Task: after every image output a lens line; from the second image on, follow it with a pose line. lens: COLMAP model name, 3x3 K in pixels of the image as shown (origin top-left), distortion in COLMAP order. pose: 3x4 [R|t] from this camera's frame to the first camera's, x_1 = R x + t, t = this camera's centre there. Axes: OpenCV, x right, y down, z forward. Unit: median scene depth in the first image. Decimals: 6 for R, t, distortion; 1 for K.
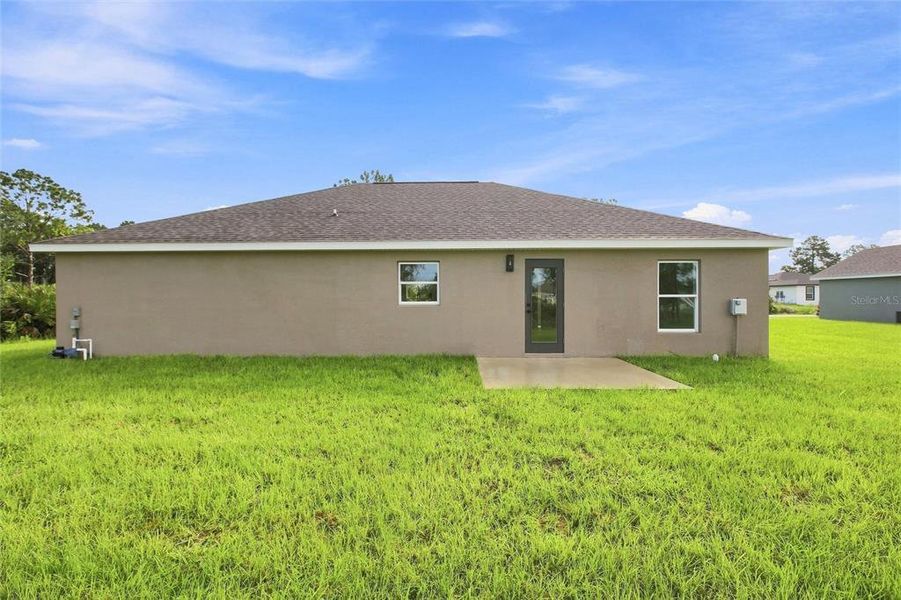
lens RADIAL K [[421.9, 0, 450.5], [0, 421.9, 300.0], [0, 0, 1]] dist [0.000901, 0.000272]
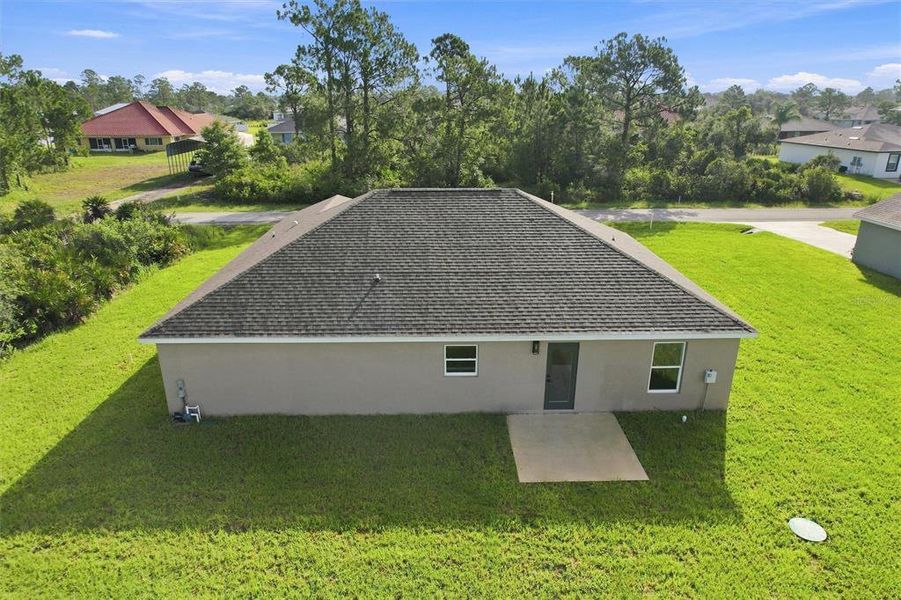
lens RADIAL K [[596.5, 0, 450.5], [0, 596.5, 300.0], [0, 0, 1]] dist [-0.028050, 0.000238]
pose [[0.999022, -0.007128, 0.043643, -0.180591], [-0.007259, 0.947103, 0.320847, -0.764376], [-0.043622, -0.320850, 0.946125, -0.585670]]
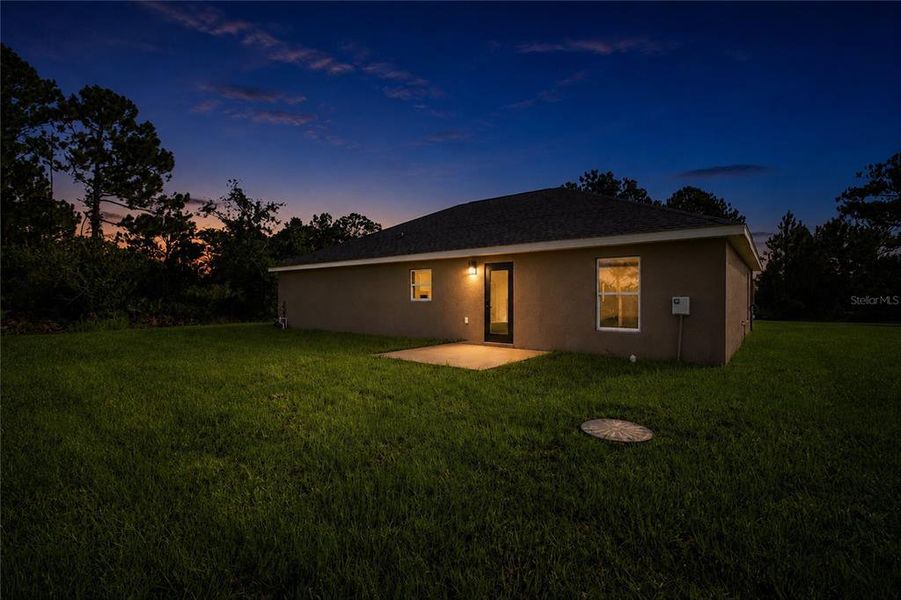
lens RADIAL K [[405.2, 0, 450.5], [0, 405.2, 300.0], [0, 0, 1]] dist [-0.004389, 0.000130]
pose [[0.801337, 0.006907, -0.598173, 0.791192], [-0.000927, 0.999946, 0.010304, -0.005069], [0.598213, -0.007702, 0.801300, 0.011696]]
